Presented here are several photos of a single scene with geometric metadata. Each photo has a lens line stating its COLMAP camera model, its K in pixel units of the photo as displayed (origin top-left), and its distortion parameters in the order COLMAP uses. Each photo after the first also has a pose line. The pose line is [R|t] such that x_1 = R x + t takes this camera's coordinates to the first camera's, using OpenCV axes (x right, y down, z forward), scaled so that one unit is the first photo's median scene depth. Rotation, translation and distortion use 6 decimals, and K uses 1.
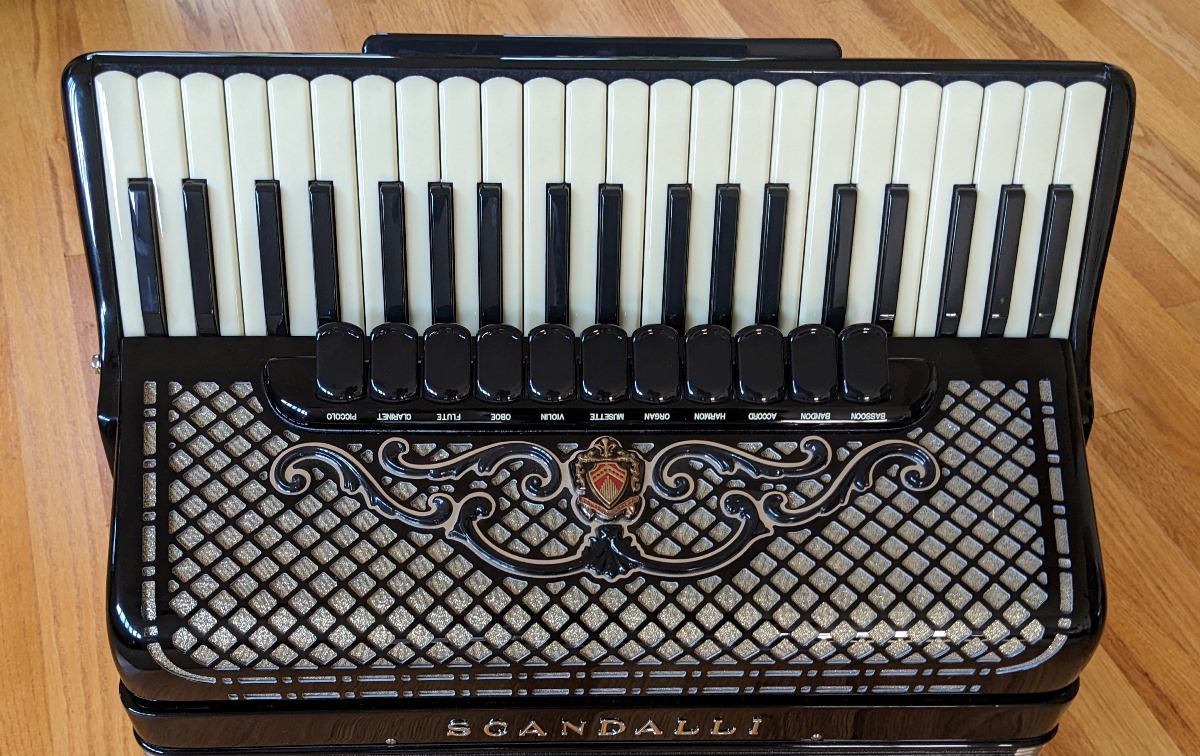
lens RADIAL K [[1300.9, 0, 538.6], [0, 1300.9, 490.2], [0, 0, 1]] dist [0.018841, -0.003277]
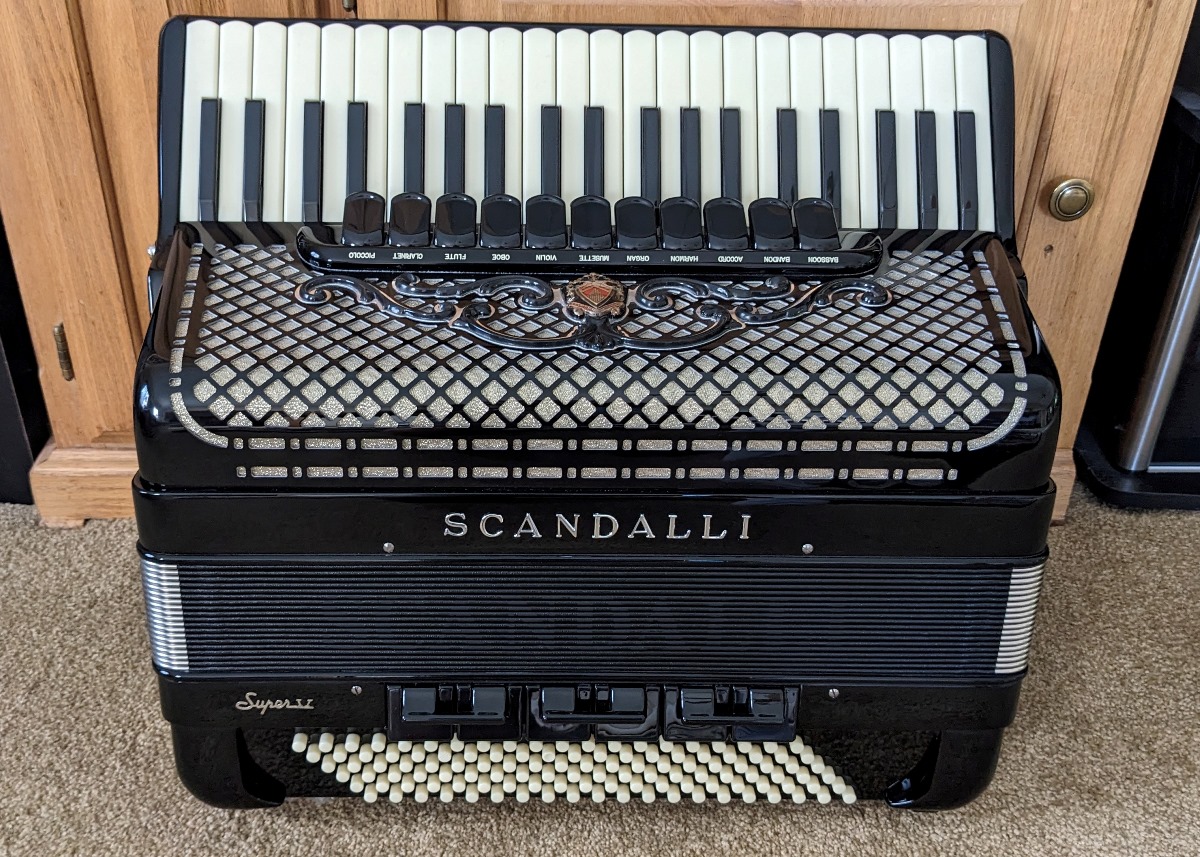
lens RADIAL K [[1349.0, 0, 546.4], [0, 1349.0, 431.4], [0, 0, 1]] dist [0.012999, -0.020463]
pose [[0.999921, -0.007067, -0.010382, 0.022489], [0.001129, 0.873887, -0.486127, 0.664570], [0.012508, 0.486077, 0.873826, 0.039533]]
